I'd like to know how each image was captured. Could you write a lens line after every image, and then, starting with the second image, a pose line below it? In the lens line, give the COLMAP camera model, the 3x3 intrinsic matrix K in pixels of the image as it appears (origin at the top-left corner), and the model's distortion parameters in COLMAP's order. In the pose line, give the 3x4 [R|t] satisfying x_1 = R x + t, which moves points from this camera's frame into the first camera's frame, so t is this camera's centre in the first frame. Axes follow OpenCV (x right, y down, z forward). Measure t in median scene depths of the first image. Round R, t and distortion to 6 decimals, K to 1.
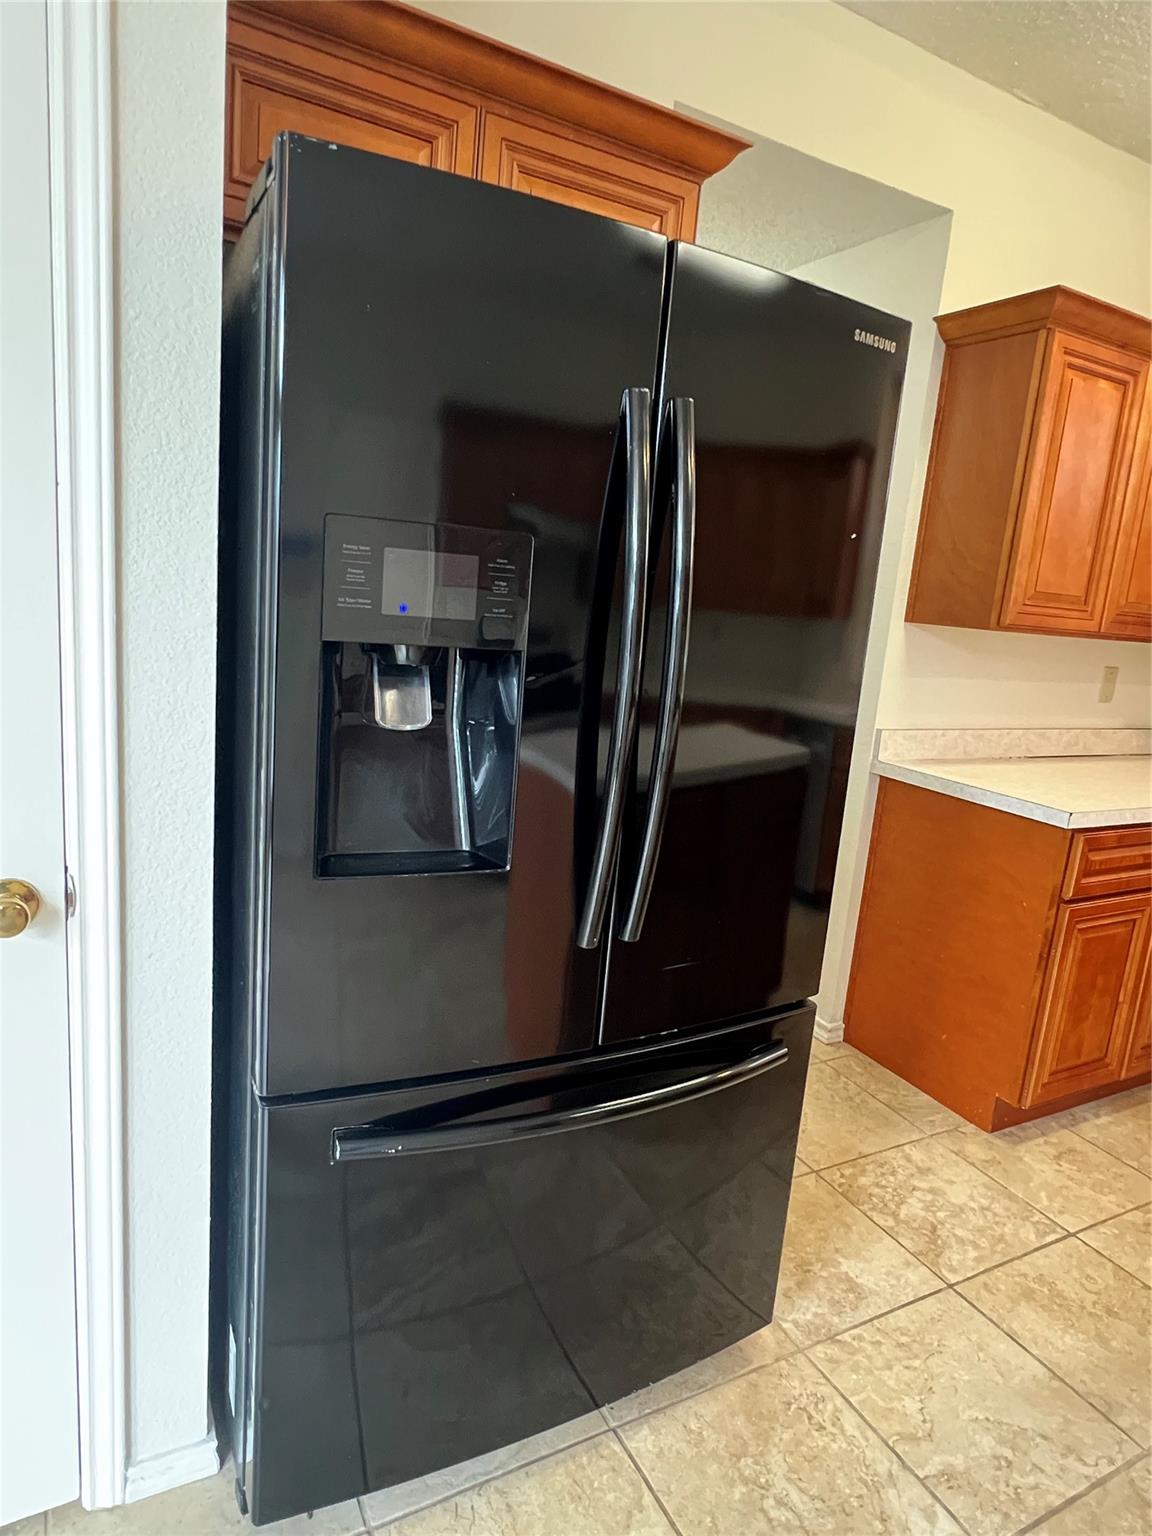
lens RADIAL K [[920.9, 0, 572.9], [0, 920.9, 766.2], [0, 0, 1]] dist [0.000433, -0.000998]
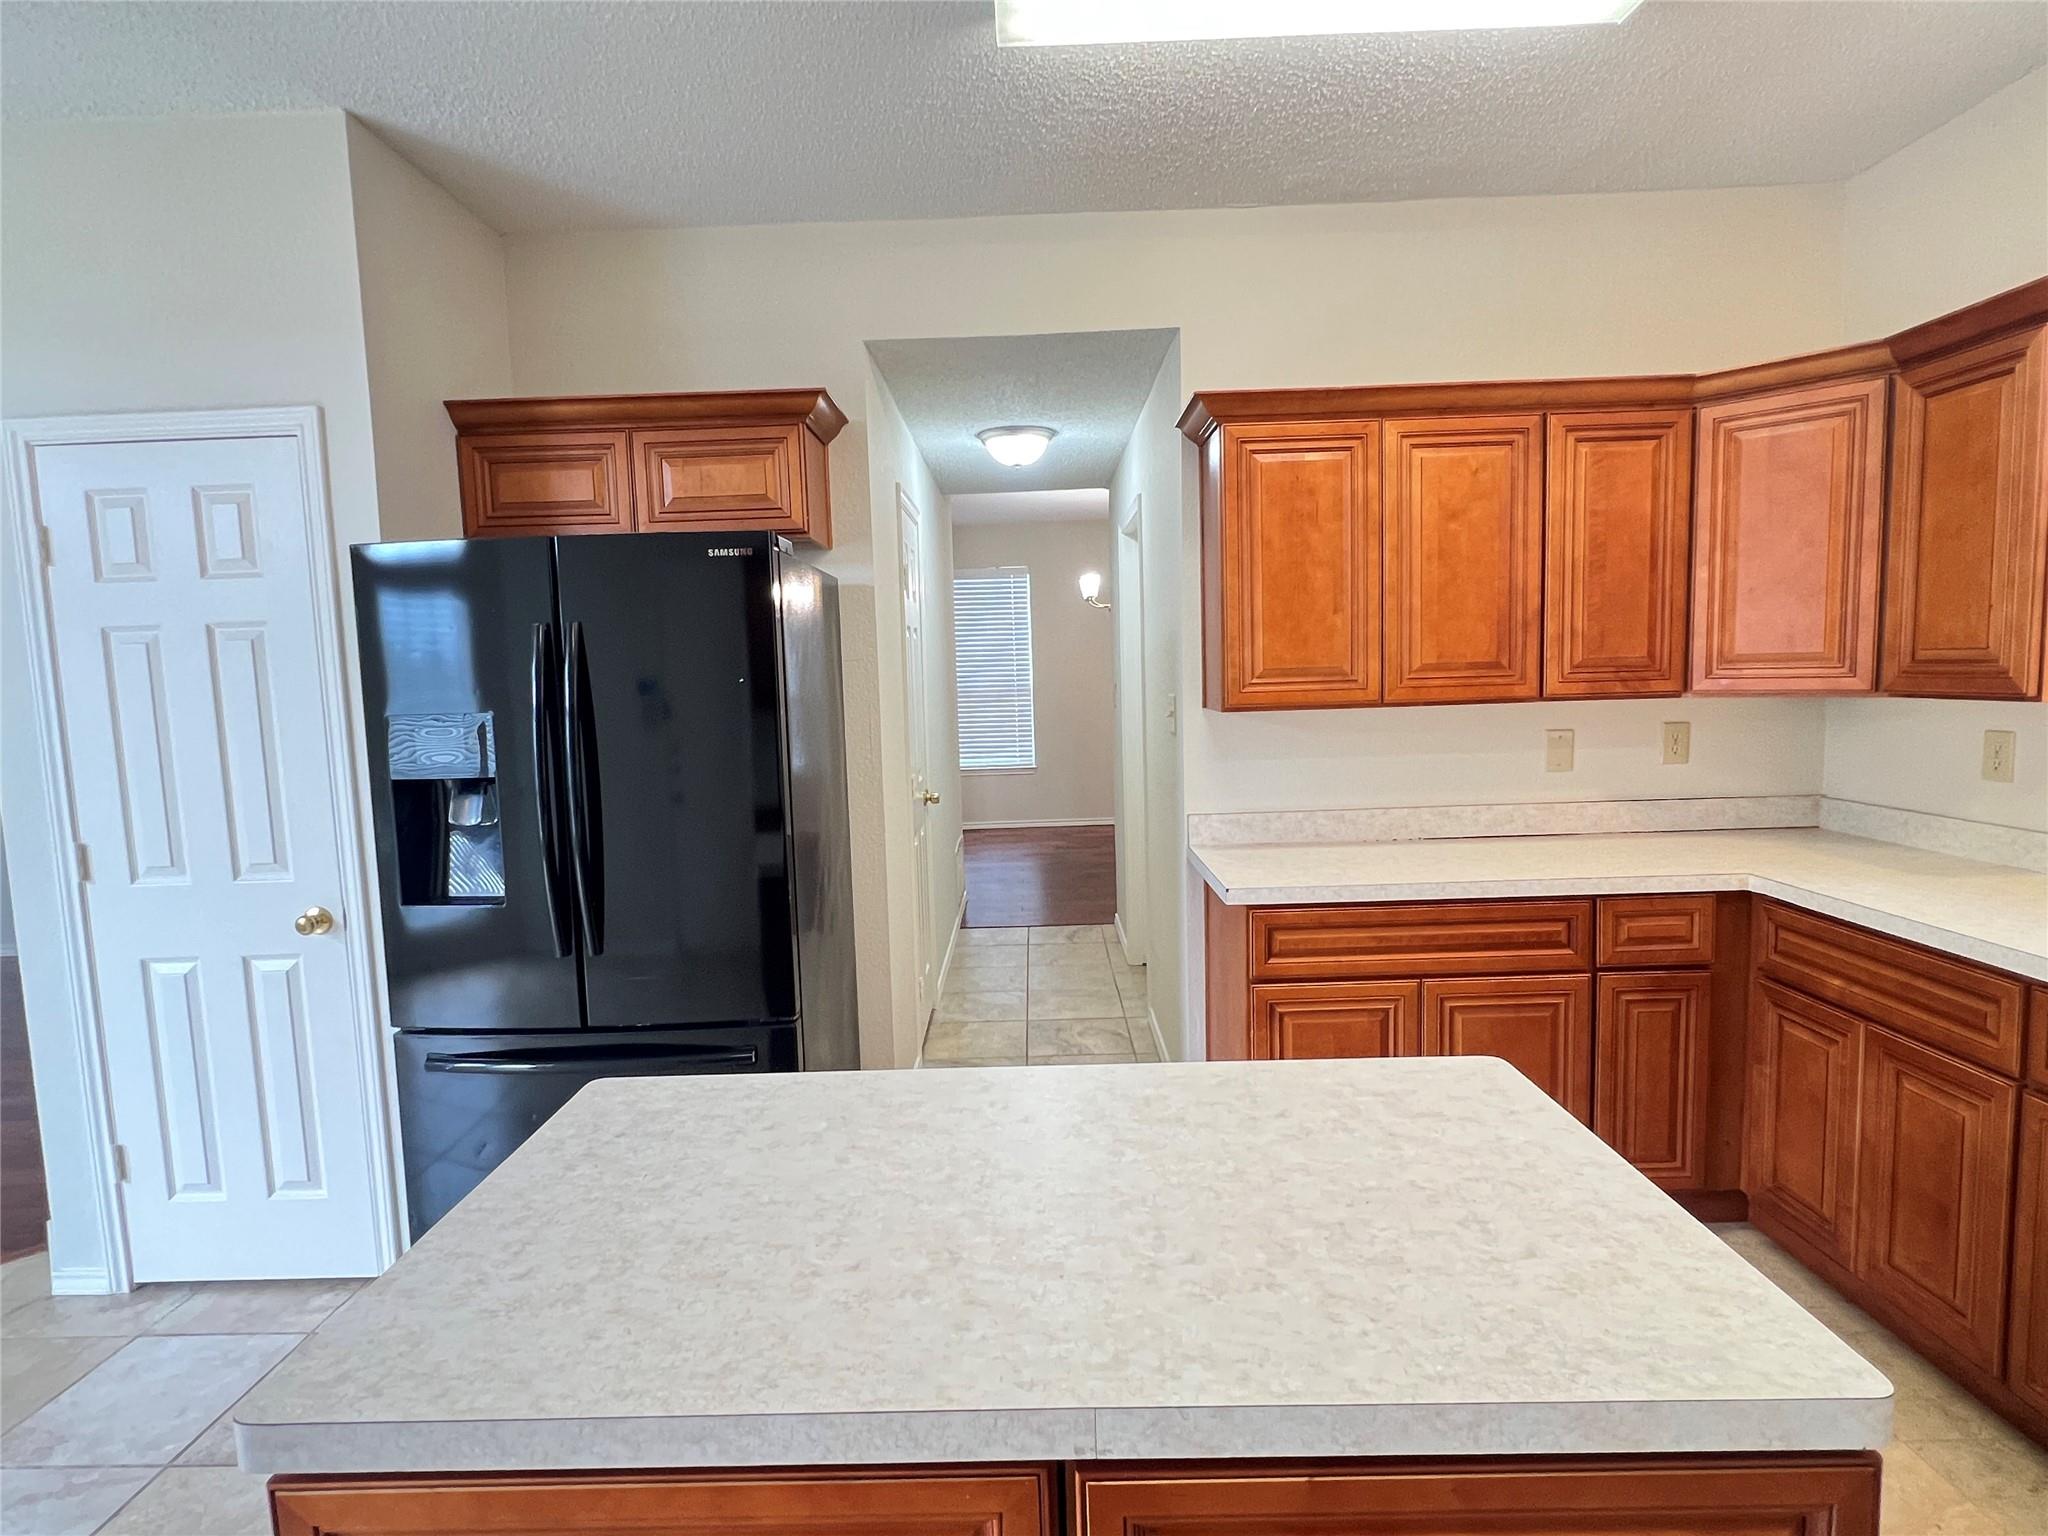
lens RADIAL K [[1051.1, 0, 1022.0], [0, 1051.1, 768.5], [0, 0, 1]] dist [-0.002531, -0.000199]
pose [[0.868265, -0.064319, -0.491913, 1.250747], [0.009440, 0.993522, -0.113244, 0.064536], [0.496011, 0.093682, 0.863248, -0.152999]]
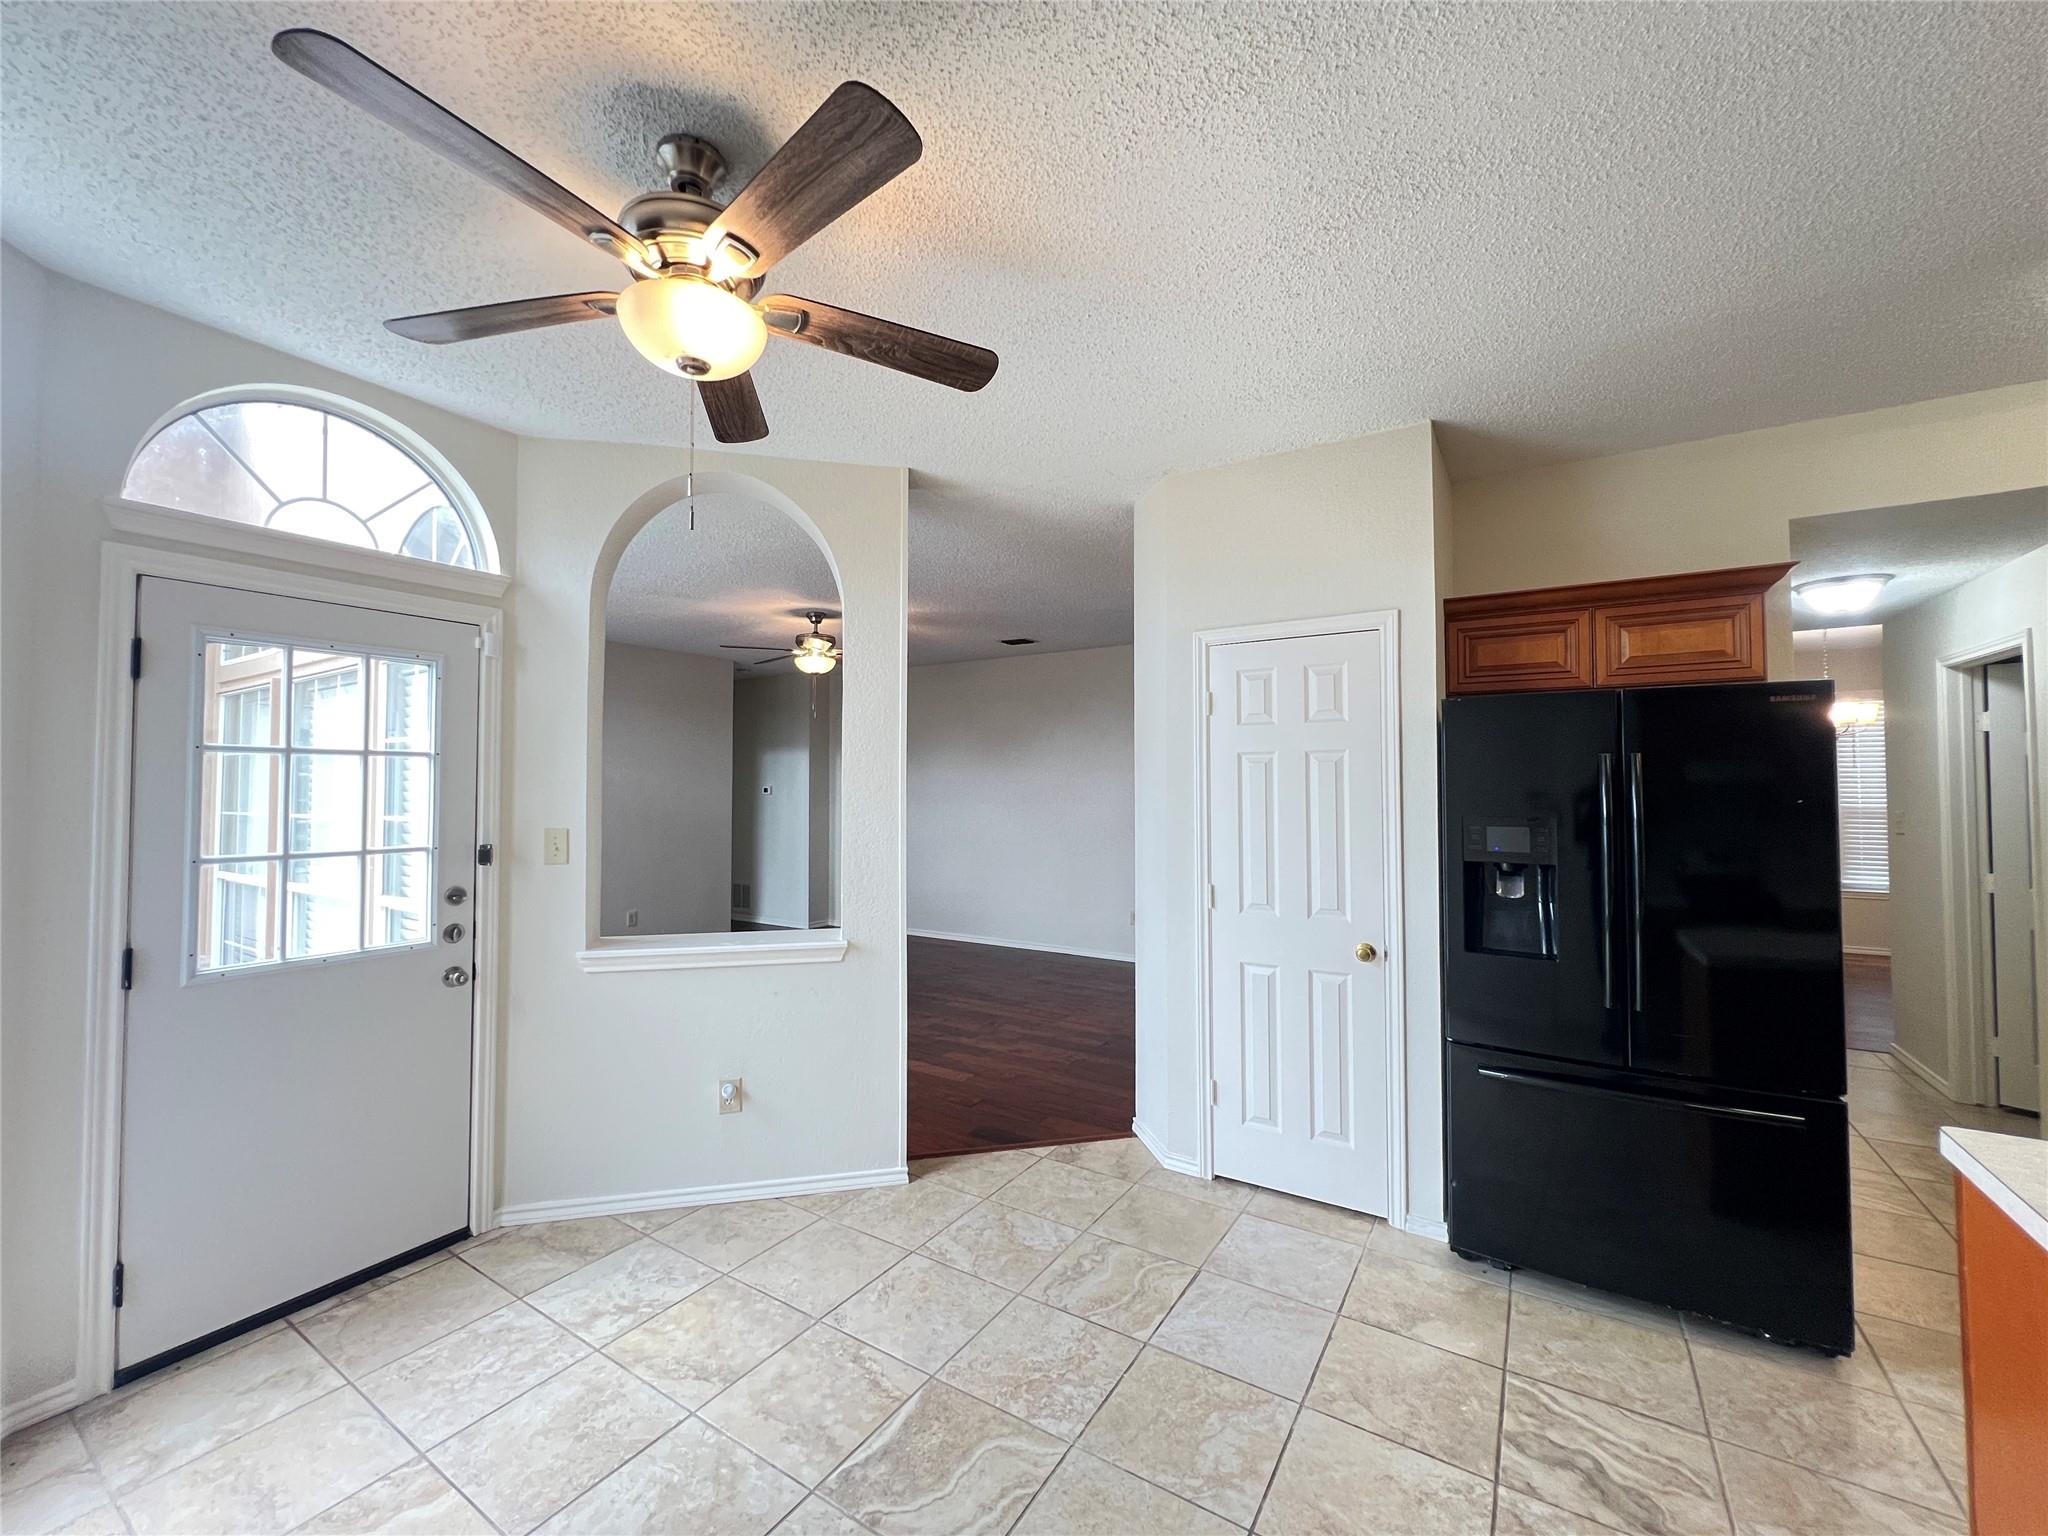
lens RADIAL K [[817.5, 0, 1027.9], [0, 817.5, 769.3], [0, 0, 1]] dist [-0.000307, 0.000635]
pose [[0.499328, -0.103492, -0.860210, 0.770851], [-0.123087, 0.974297, -0.188667, 0.139265], [0.857625, 0.200087, 0.473756, -0.851173]]
